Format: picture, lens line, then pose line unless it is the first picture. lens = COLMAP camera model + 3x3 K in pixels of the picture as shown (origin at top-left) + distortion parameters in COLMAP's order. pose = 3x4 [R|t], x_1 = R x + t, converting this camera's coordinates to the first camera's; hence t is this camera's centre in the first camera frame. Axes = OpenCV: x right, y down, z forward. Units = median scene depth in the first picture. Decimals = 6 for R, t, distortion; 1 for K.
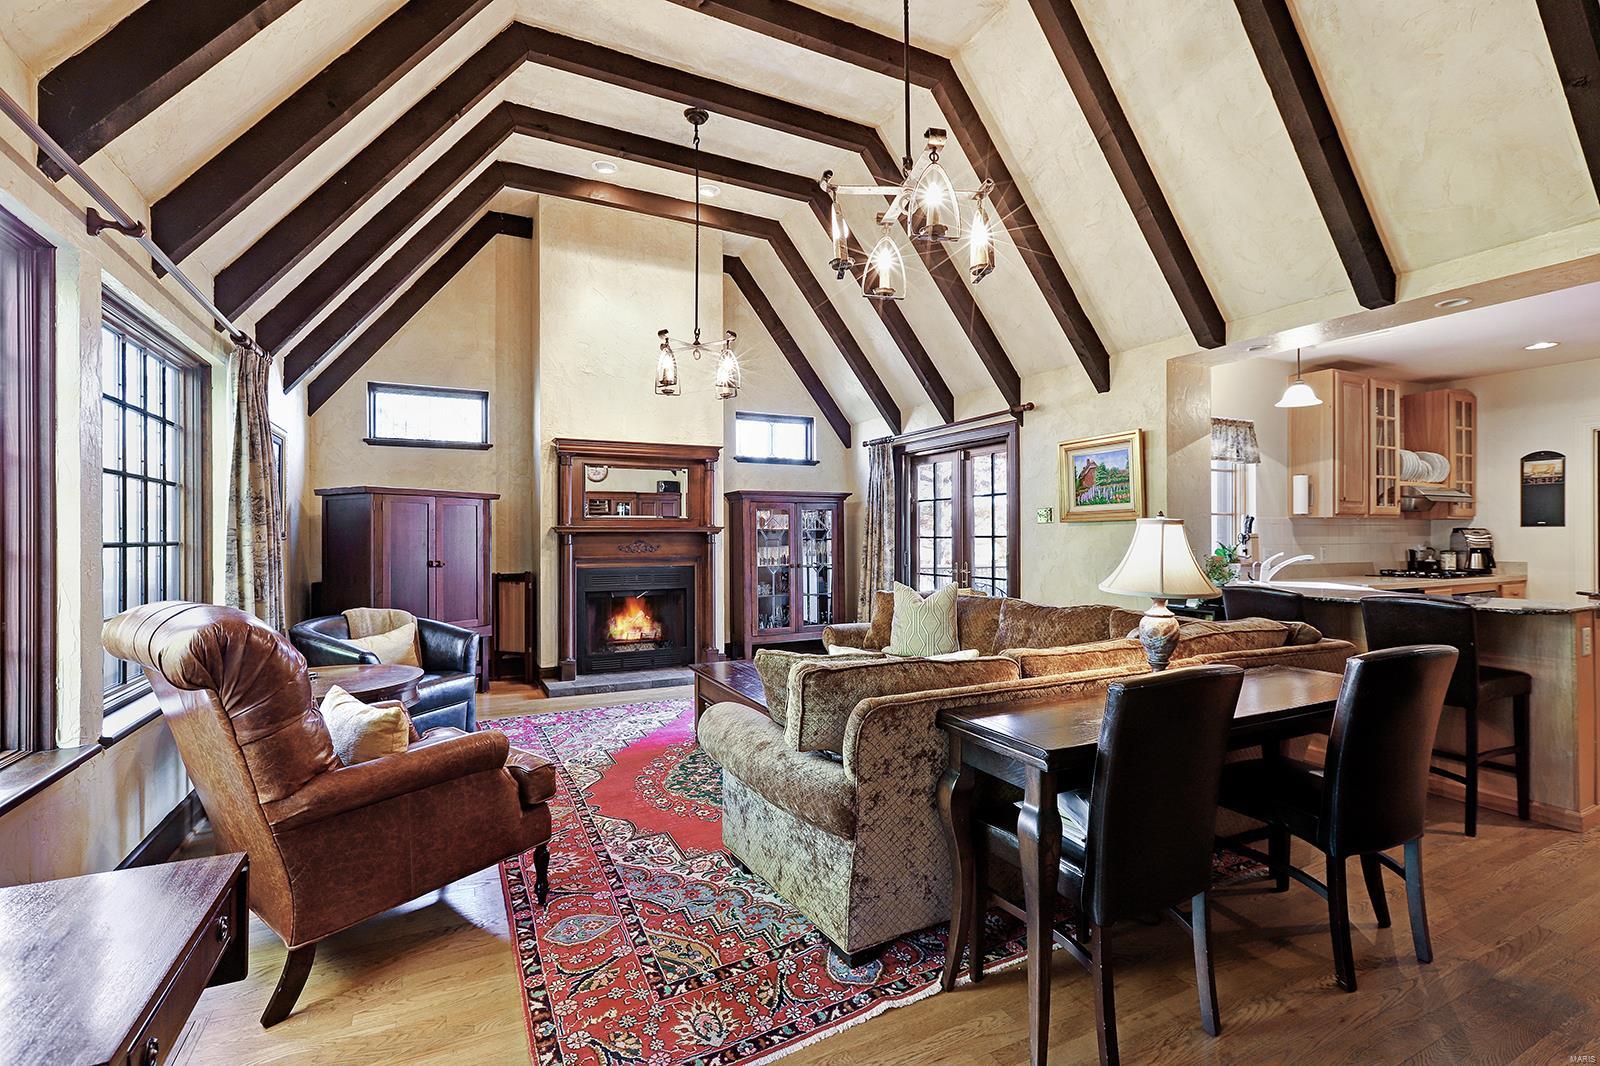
lens RADIAL K [[725.3, 0, 795.9], [0, 725.3, 538.3], [0, 0, 1]] dist [0.002646, 0.000935]
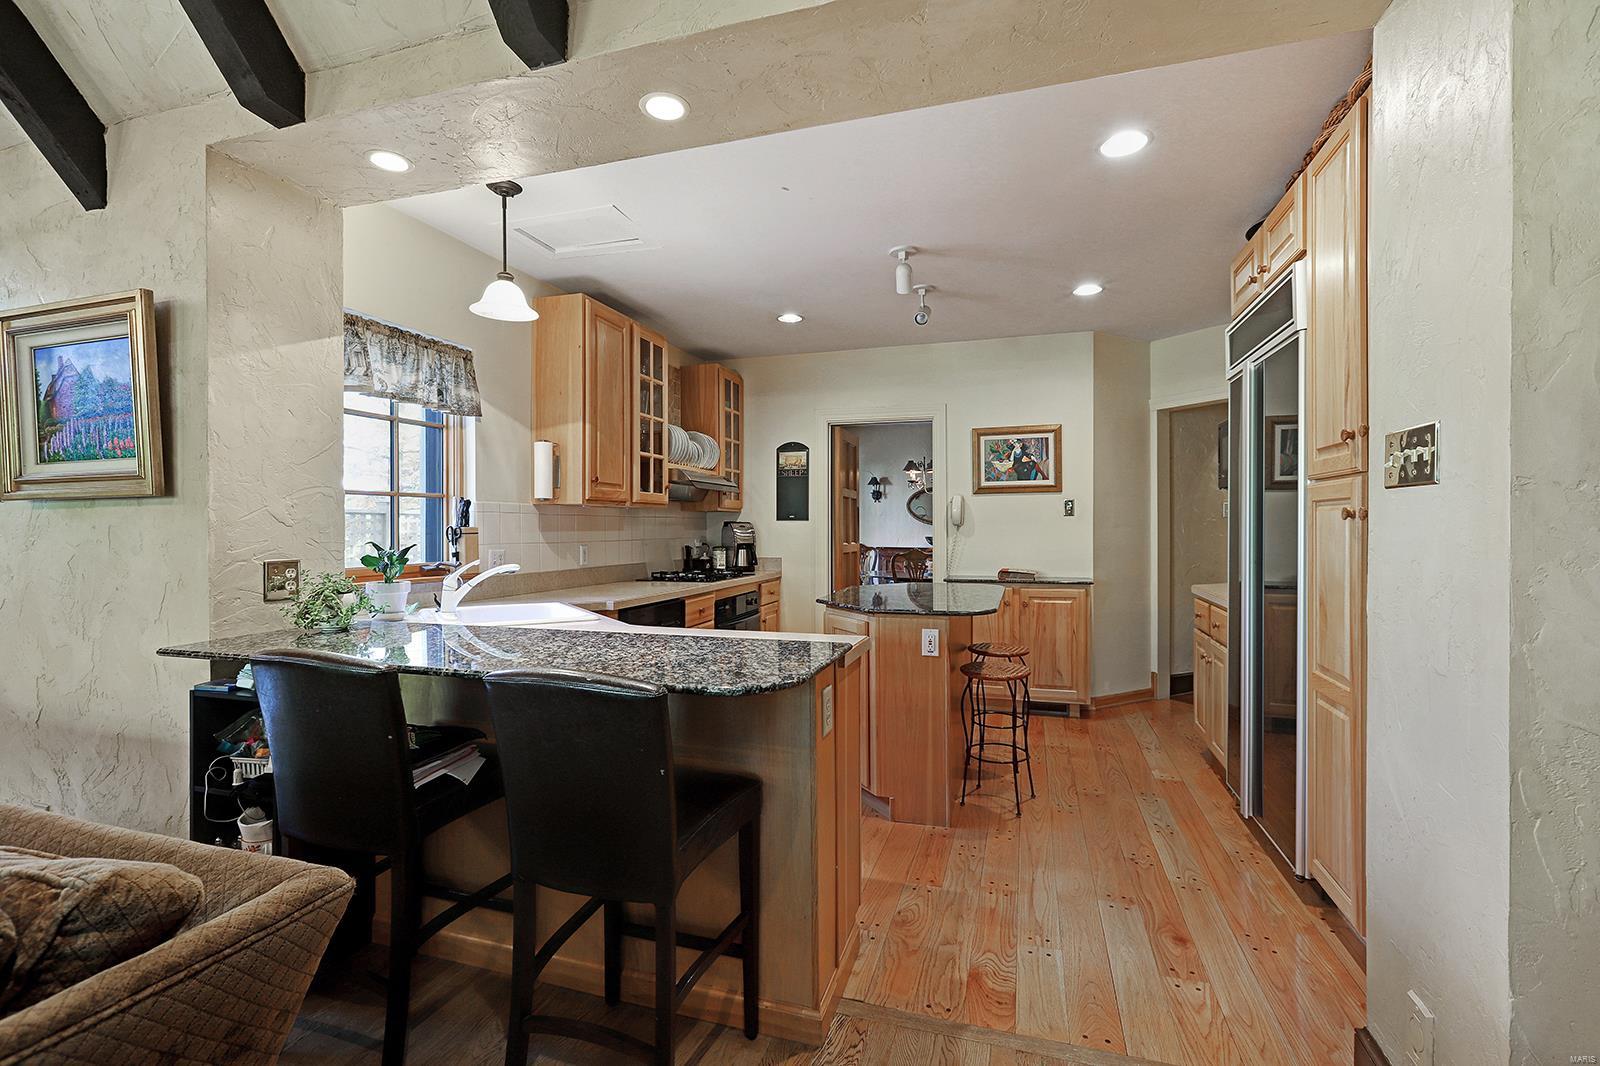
lens RADIAL K [[725.3, 0, 795.9], [0, 725.3, 538.3], [0, 0, 1]] dist [0.002646, 0.000935]
pose [[0.702622, -0.008004, 0.711518, 0.358602], [-0.000264, 0.999934, 0.011508, -0.003863], [-0.711563, -0.008273, 0.702573, 0.334837]]
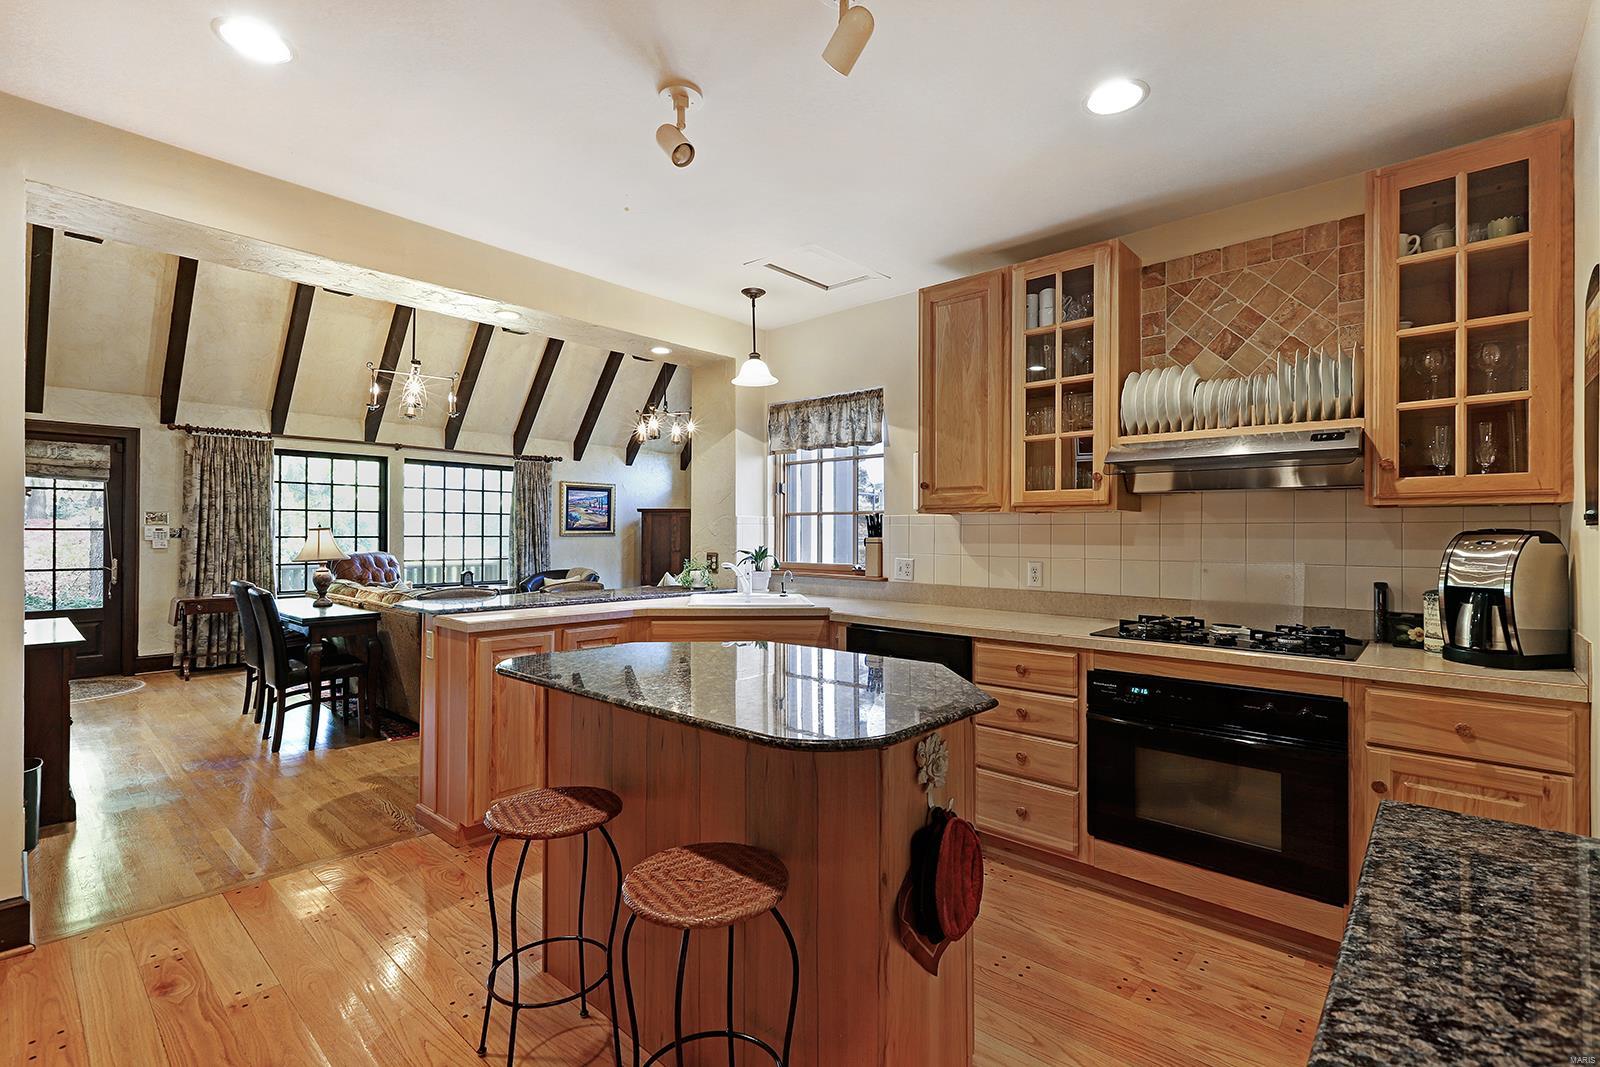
lens RADIAL K [[724.8, 0, 800.0], [0, 724.8, 533.5], [0, 0, 1]] dist [0.000467, 0.000223]
pose [[0.383723, 0.002973, -0.923443, 1.211785], [-0.010858, 0.999940, -0.001292, -0.008794], [0.923384, 0.010523, 0.383733, 0.602979]]
